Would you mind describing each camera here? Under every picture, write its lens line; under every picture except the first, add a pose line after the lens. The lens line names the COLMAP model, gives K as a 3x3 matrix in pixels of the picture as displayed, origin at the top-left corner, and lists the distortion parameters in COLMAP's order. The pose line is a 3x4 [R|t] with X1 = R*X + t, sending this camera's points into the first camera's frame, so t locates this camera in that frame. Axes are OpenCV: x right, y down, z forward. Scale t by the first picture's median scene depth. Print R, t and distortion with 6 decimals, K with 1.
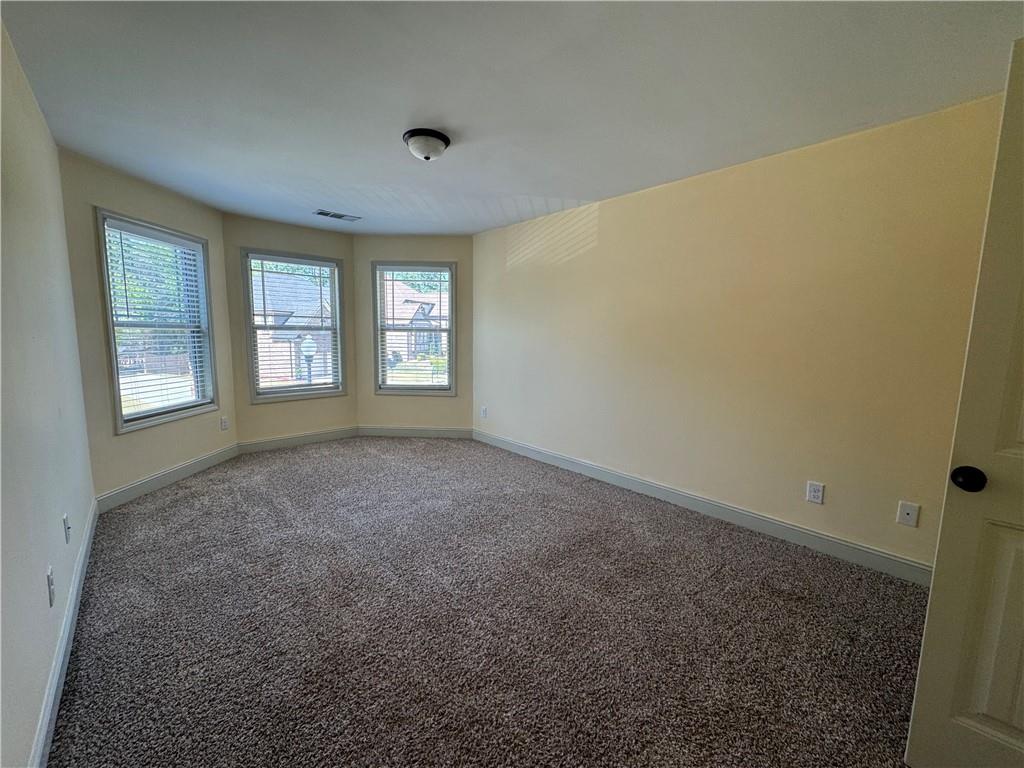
lens RADIAL K [[408.2, 0, 513.8], [0, 408.2, 382.0], [0, 0, 1]] dist [-0.002840, 0.000358]
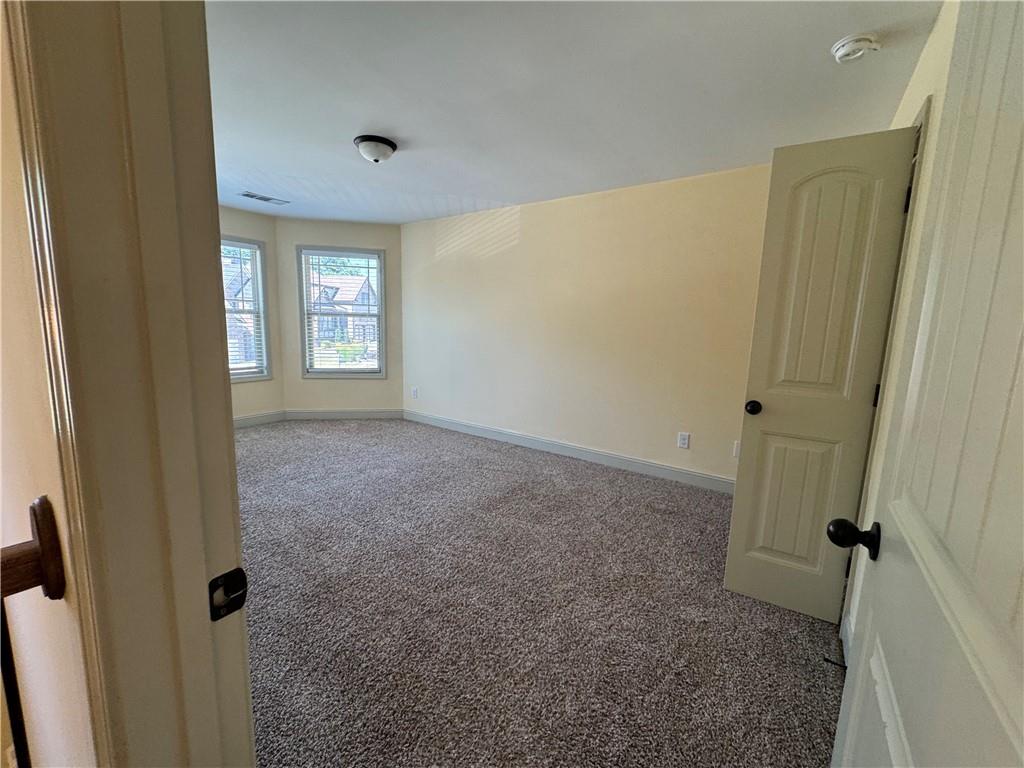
lens RADIAL K [[408.2, 0, 513.3], [0, 408.2, 383.3], [0, 0, 1]] dist [-0.002840, 0.000358]
pose [[0.977162, -0.020308, 0.211525, -0.061381], [0.013265, 0.999311, 0.034665, 0.020353], [-0.212084, -0.031067, 0.976758, -0.129910]]
